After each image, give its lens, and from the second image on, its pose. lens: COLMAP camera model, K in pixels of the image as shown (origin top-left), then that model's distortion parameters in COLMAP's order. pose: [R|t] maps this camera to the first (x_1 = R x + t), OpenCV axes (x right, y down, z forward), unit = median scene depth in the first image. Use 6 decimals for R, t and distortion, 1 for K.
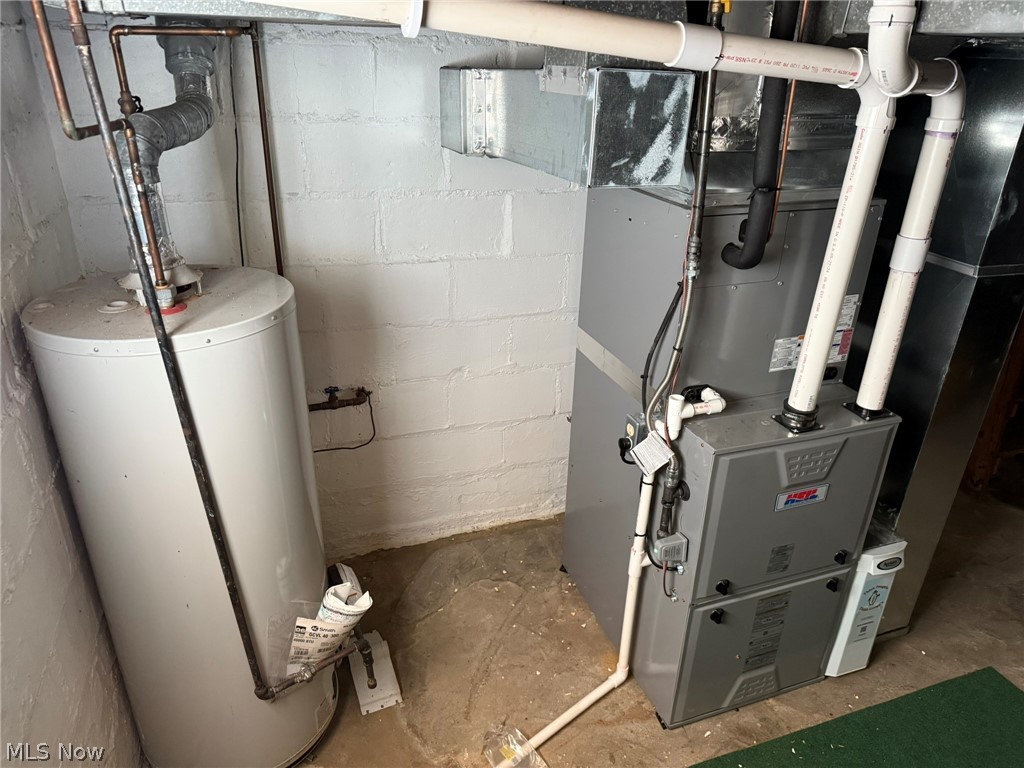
lens RADIAL K [[715.0, 0, 513.7], [0, 715.0, 378.4], [0, 0, 1]] dist [0.026416, -0.031219]
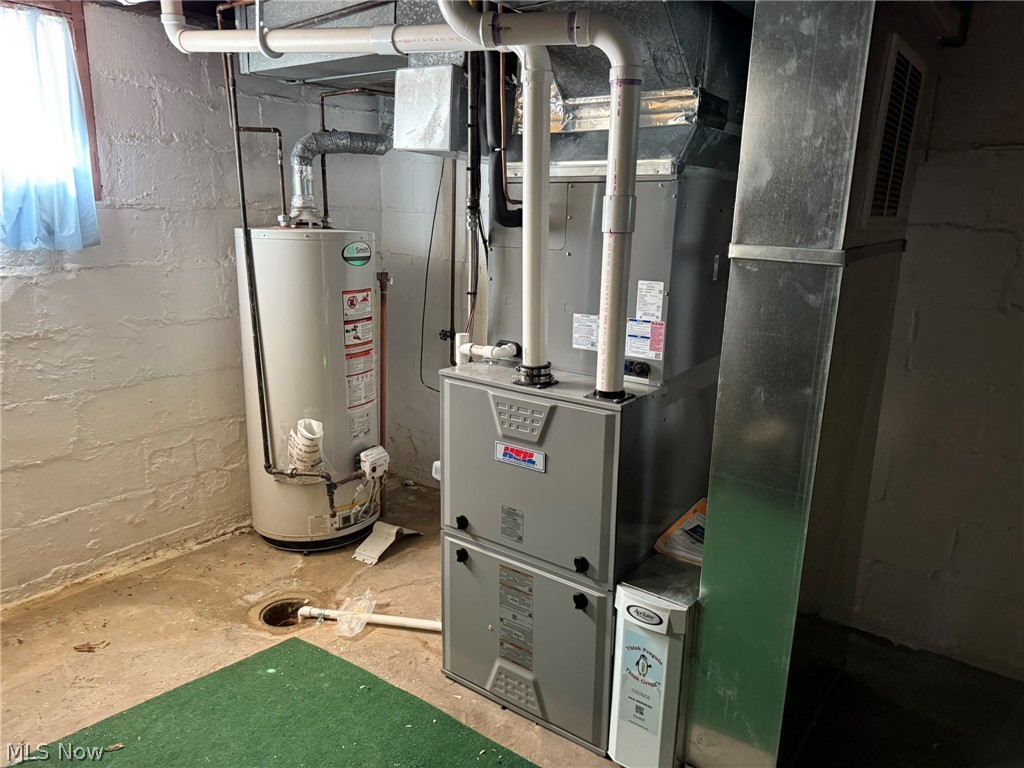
lens RADIAL K [[715.0, 0, 510.7], [0, 715.0, 390.7], [0, 0, 1]] dist [0.026416, -0.031219]
pose [[0.548150, 0.185981, -0.815440, 1.152640], [-0.365444, 0.930230, -0.033495, 0.114563], [0.752318, 0.316358, 0.577871, 0.372168]]
